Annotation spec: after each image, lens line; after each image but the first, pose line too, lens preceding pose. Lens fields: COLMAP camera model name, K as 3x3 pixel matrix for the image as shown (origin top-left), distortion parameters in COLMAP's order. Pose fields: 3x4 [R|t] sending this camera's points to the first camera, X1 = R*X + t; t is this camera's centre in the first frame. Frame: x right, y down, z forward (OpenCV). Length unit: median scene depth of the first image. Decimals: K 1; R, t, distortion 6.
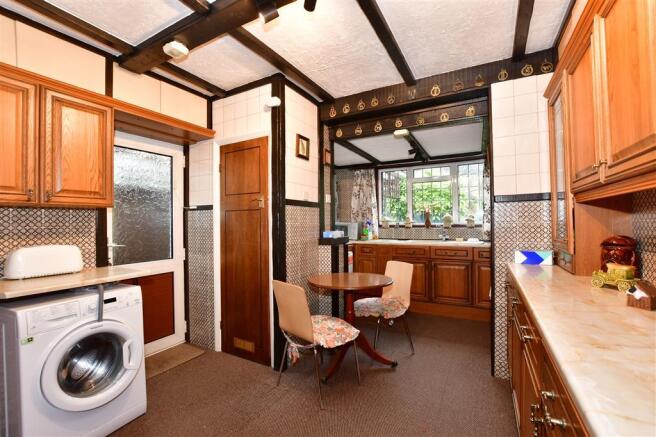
lens RADIAL K [[289.4, 0, 327.7], [0, 289.4, 220.0], [0, 0, 1]] dist [-0.024667, 0.000219]
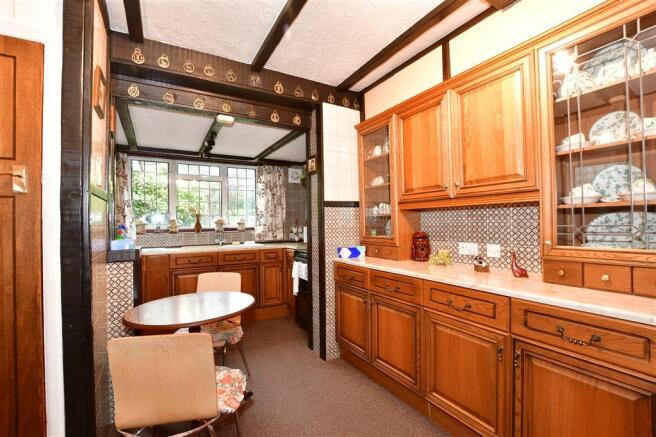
lens RADIAL K [[289.4, 0, 327.7], [0, 289.4, 220.0], [0, 0, 1]] dist [-0.024667, 0.000219]
pose [[0.519179, 0.012123, 0.854580, -0.221384], [0.001404, 0.999886, -0.015038, 0.004488], [-0.854664, 0.009007, 0.519103, 0.221755]]
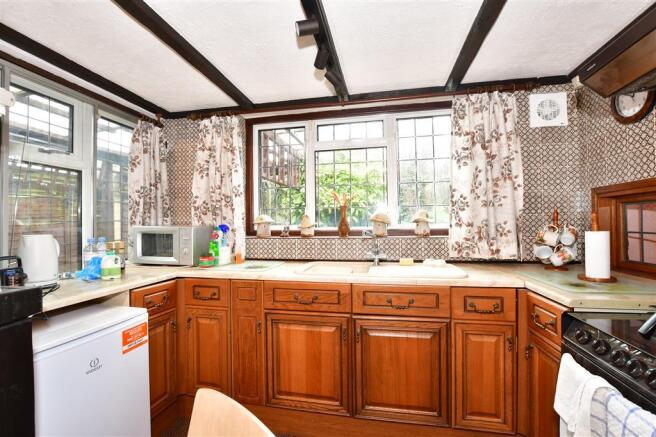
lens RADIAL K [[289.4, 0, 327.7], [0, 289.4, 220.0], [0, 0, 1]] dist [-0.024667, 0.000219]
pose [[0.956748, 0.001357, 0.290914, 0.188362], [0.000716, 0.999975, -0.007021, 0.001781], [-0.290916, 0.006926, 0.956723, 0.571112]]
